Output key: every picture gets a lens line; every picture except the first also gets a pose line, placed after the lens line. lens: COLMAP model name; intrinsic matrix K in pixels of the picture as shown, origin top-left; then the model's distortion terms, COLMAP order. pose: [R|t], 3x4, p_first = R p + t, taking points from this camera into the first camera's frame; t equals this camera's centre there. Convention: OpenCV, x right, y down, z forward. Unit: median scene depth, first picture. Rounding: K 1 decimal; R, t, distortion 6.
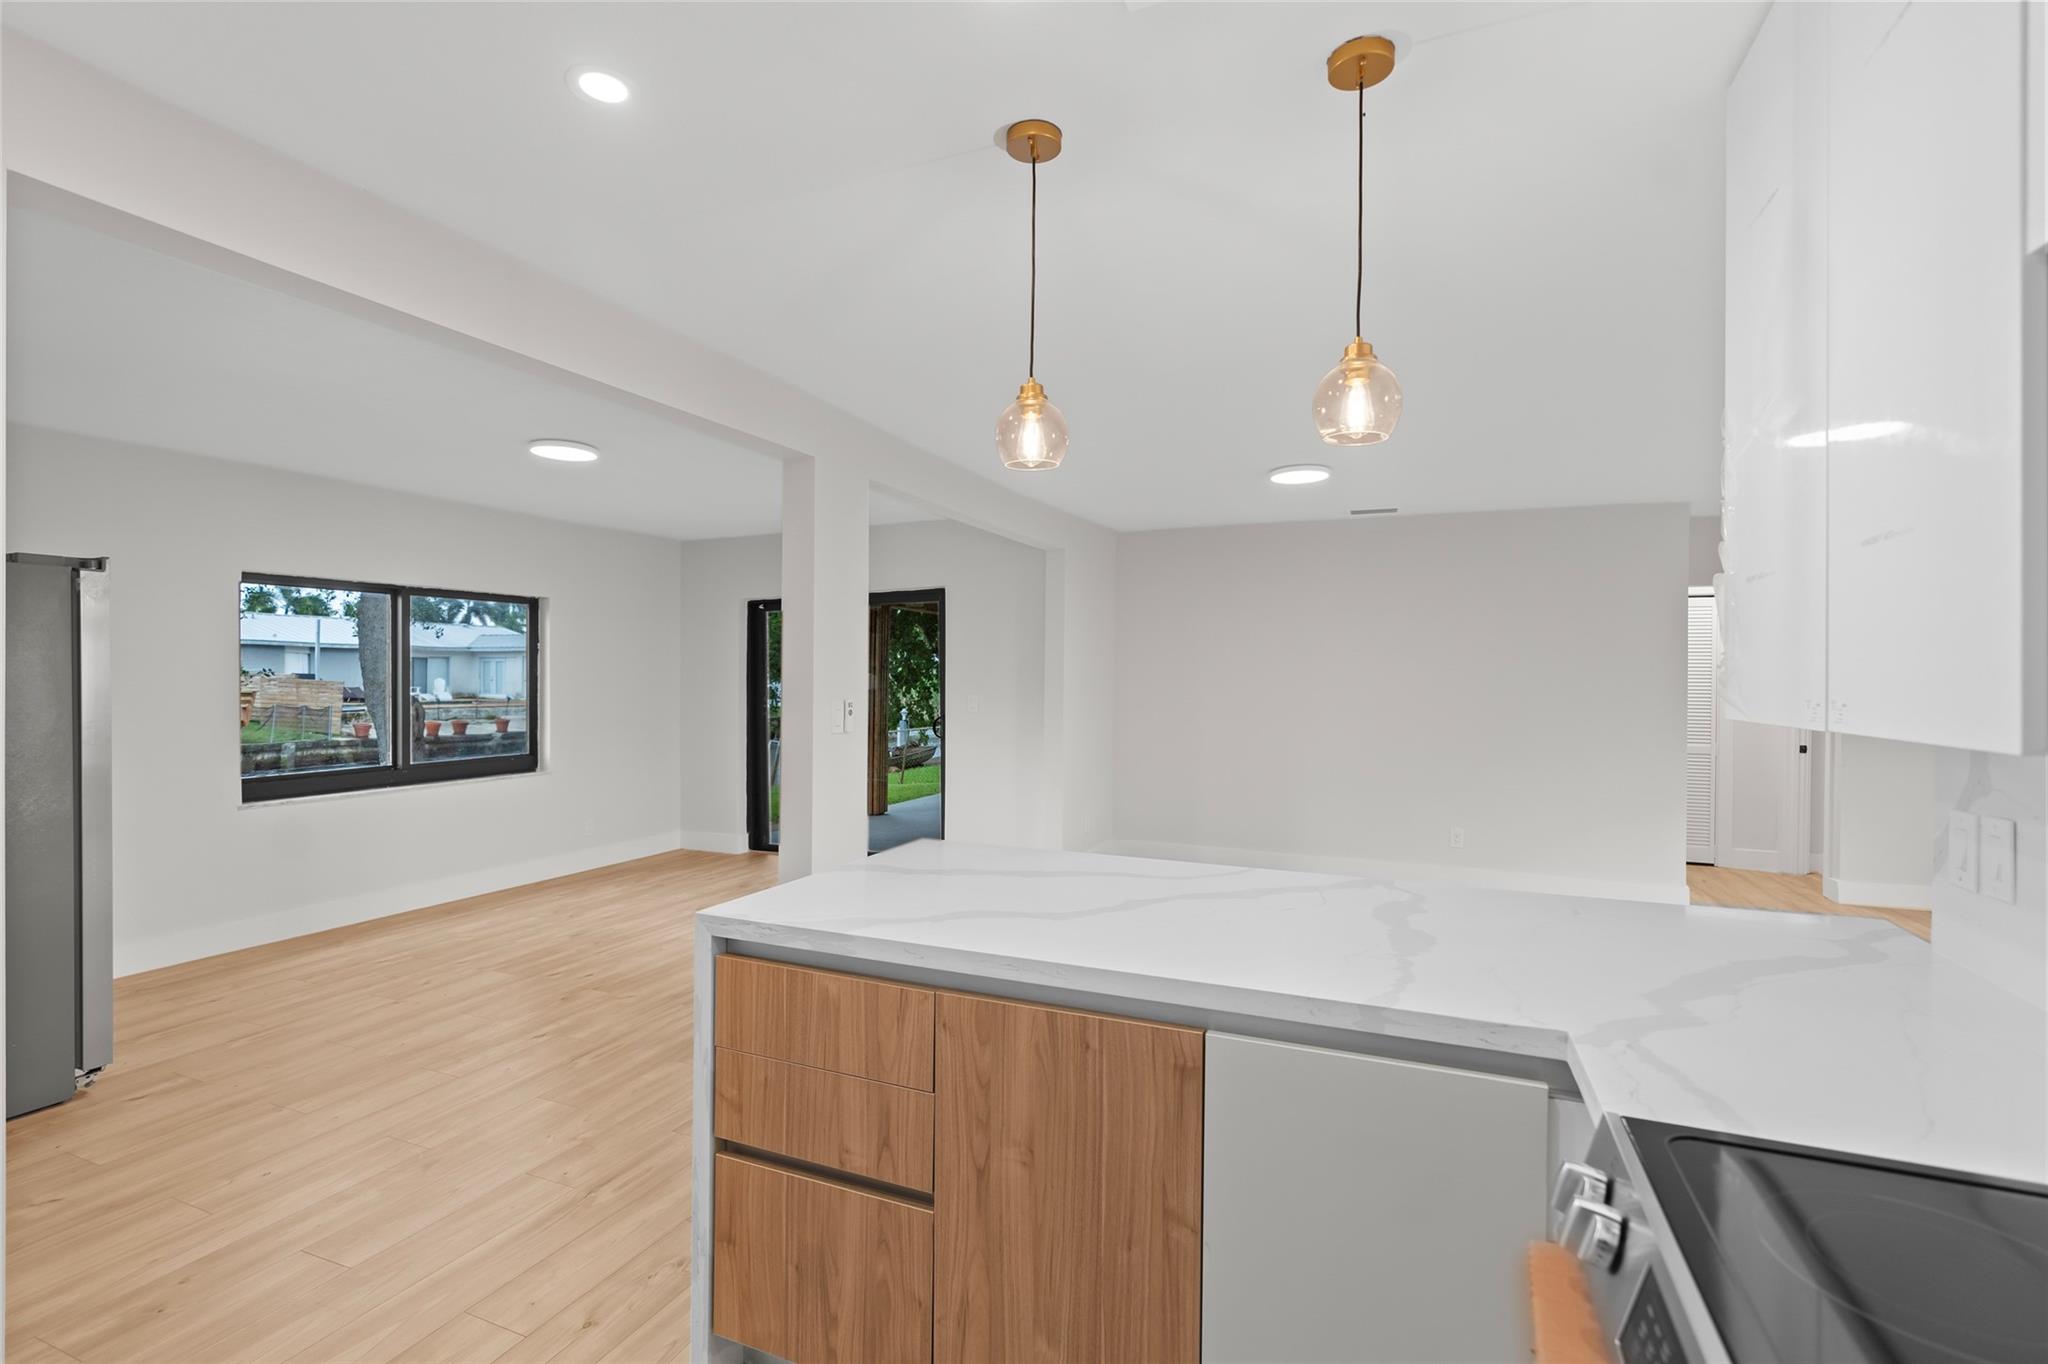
lens RADIAL K [[932.8, 0, 1029.0], [0, 932.8, 682.4], [0, 0, 1]] dist [-0.003327, 0.000101]
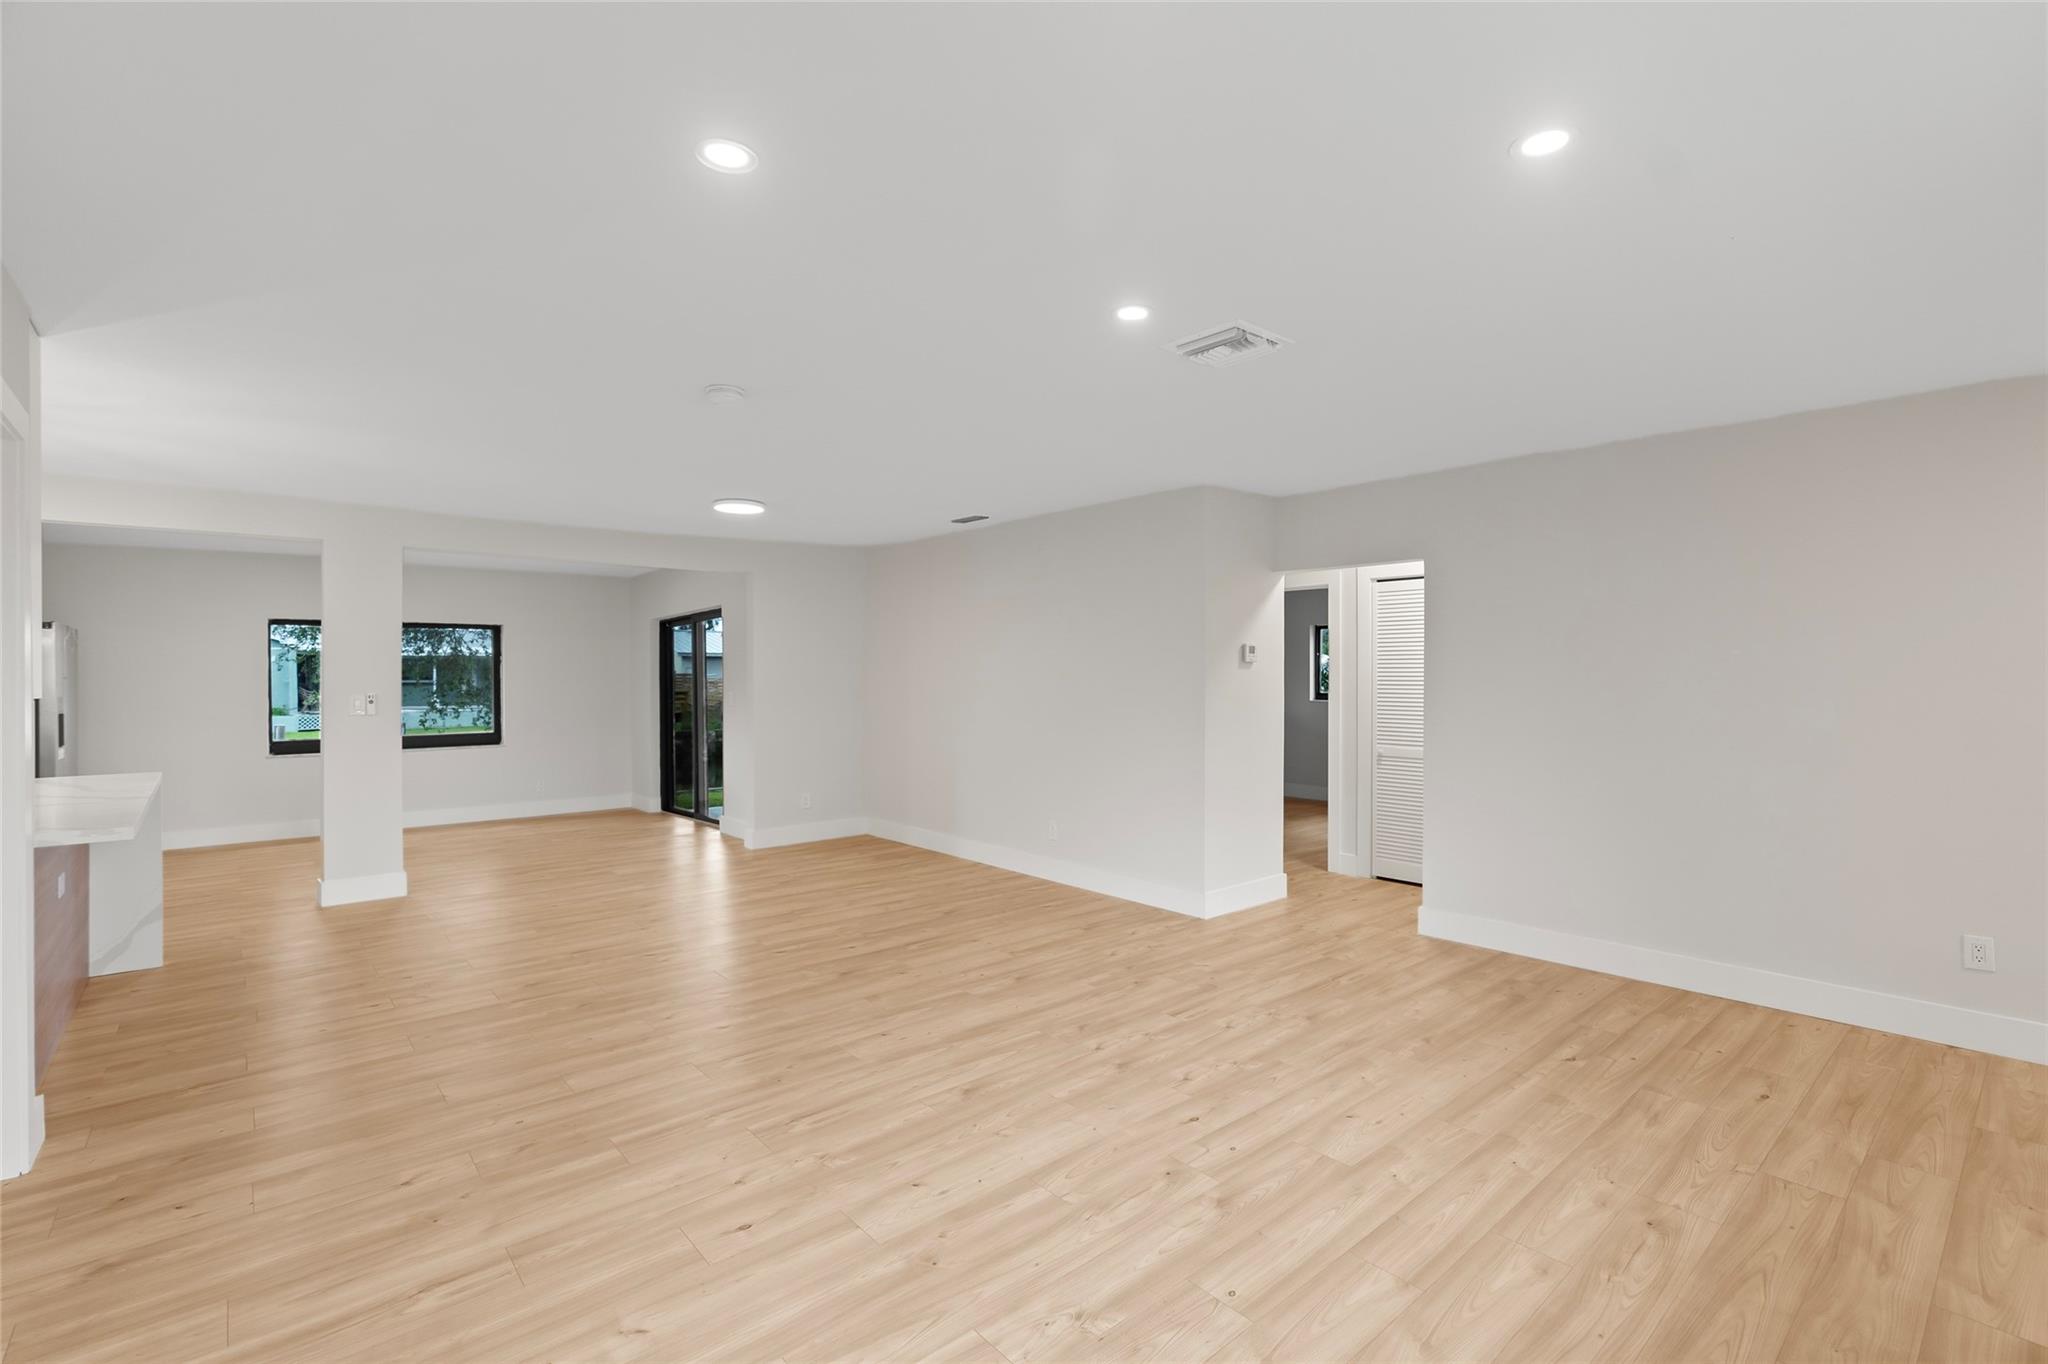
lens RADIAL K [[916.6, 0, 1019.7], [0, 916.6, 686.2], [0, 0, 1]] dist [-0.002582, 0.000103]
pose [[0.896709, -0.004446, -0.442598, 1.214269], [0.005955, 0.999980, 0.002021, 0.009636], [0.442580, -0.004448, 0.896718, 0.114560]]
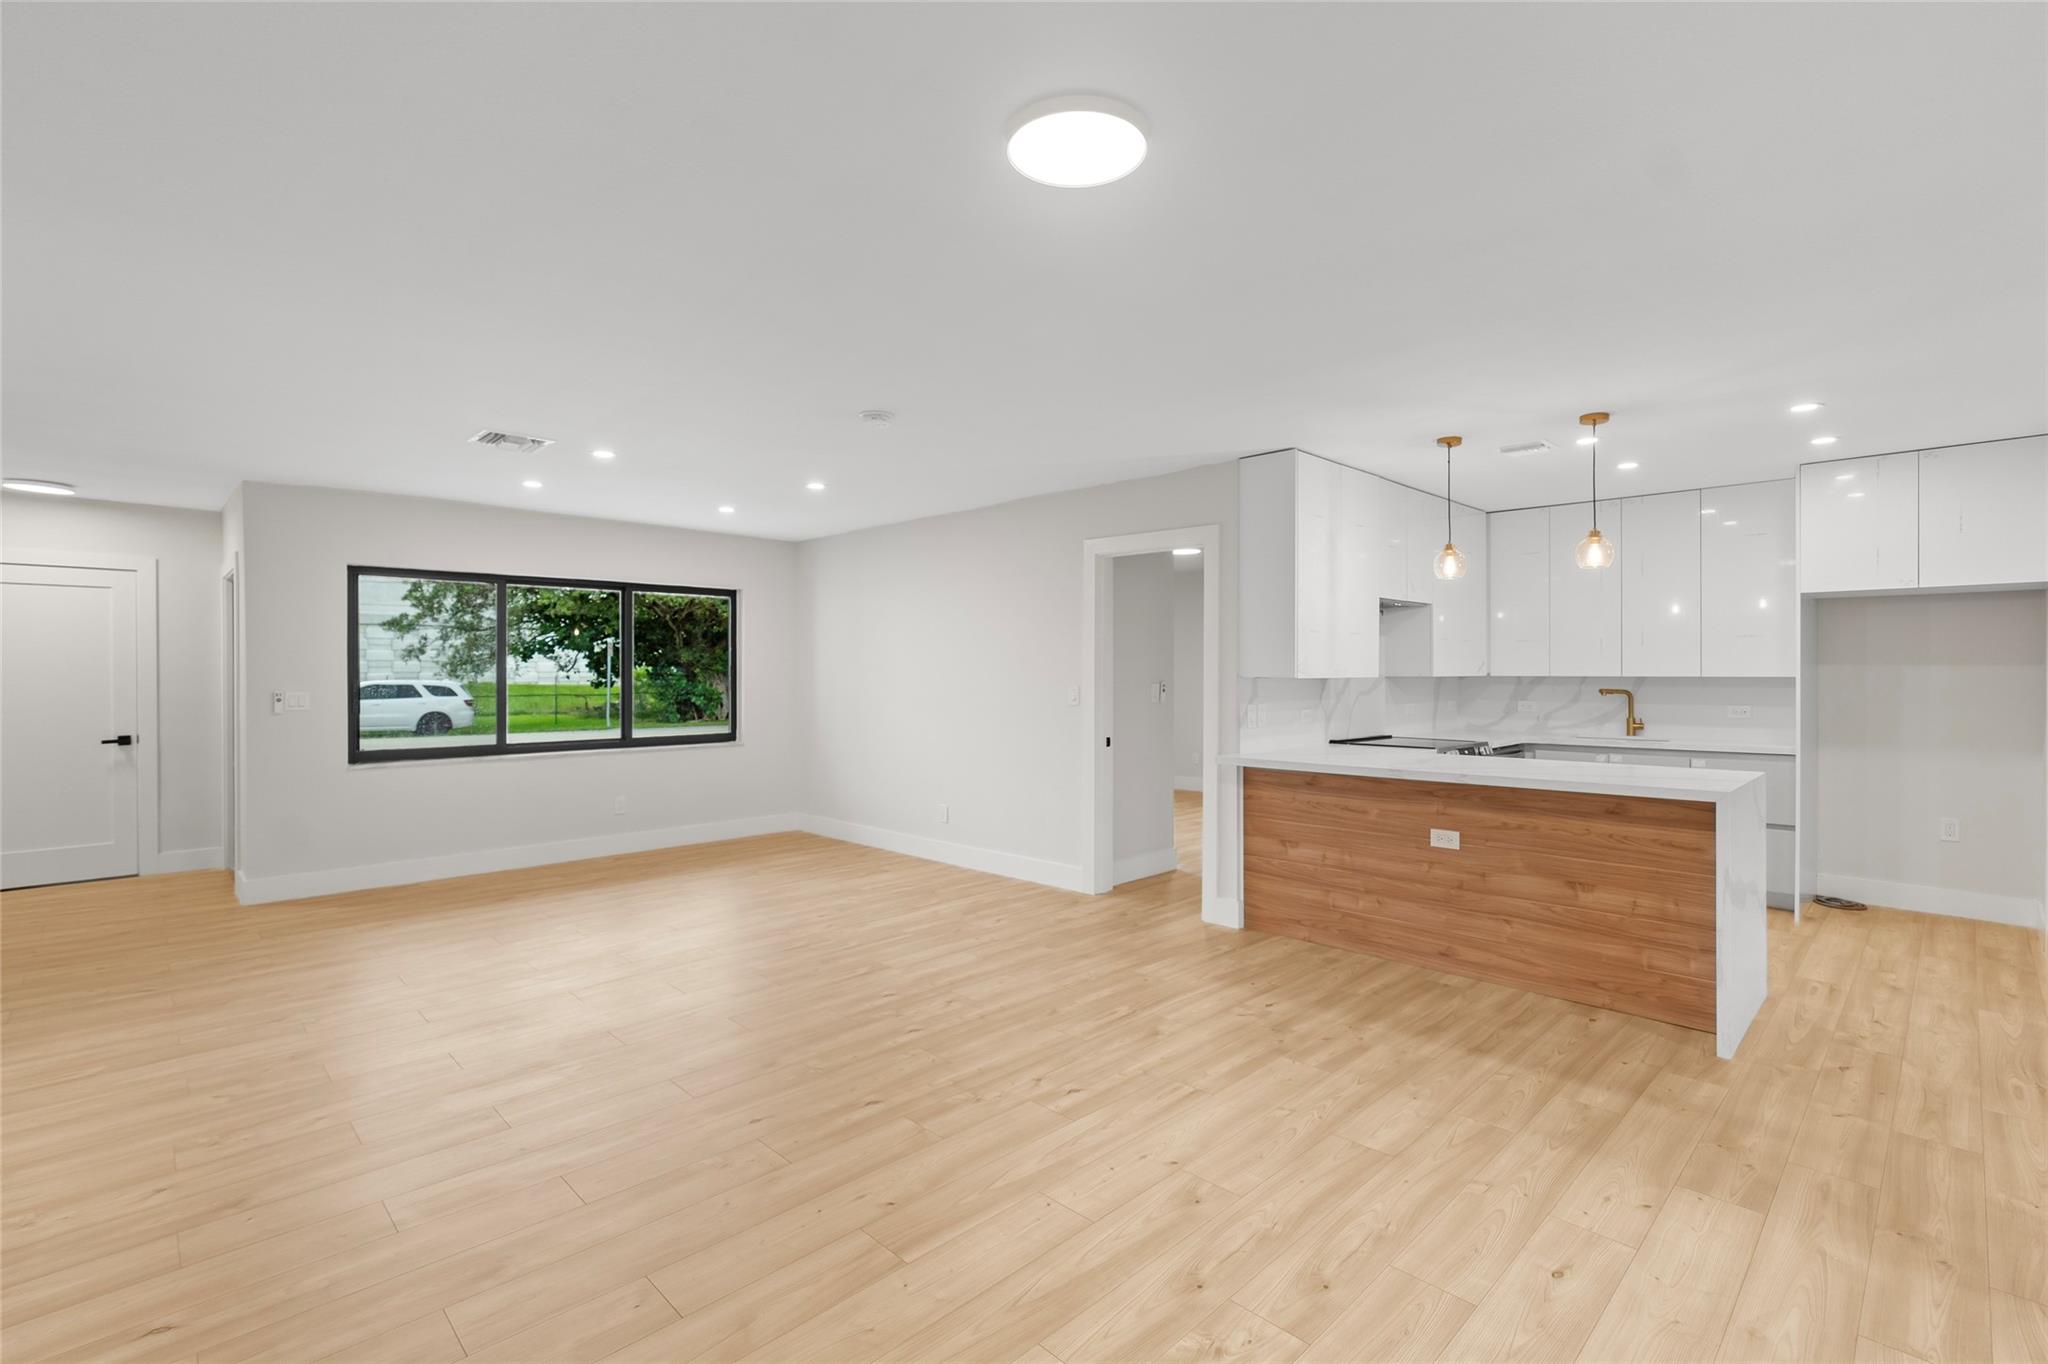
lens RADIAL K [[930.8, 0, 1027.5], [0, 930.8, 670.0], [0, 0, 1]] dist [-0.005233, 0.001017]
pose [[-0.924514, -0.006695, 0.381090, 0.166681], [-0.005019, 0.999973, 0.005390, 0.001827], [-0.381115, 0.003070, -0.924522, 1.481545]]
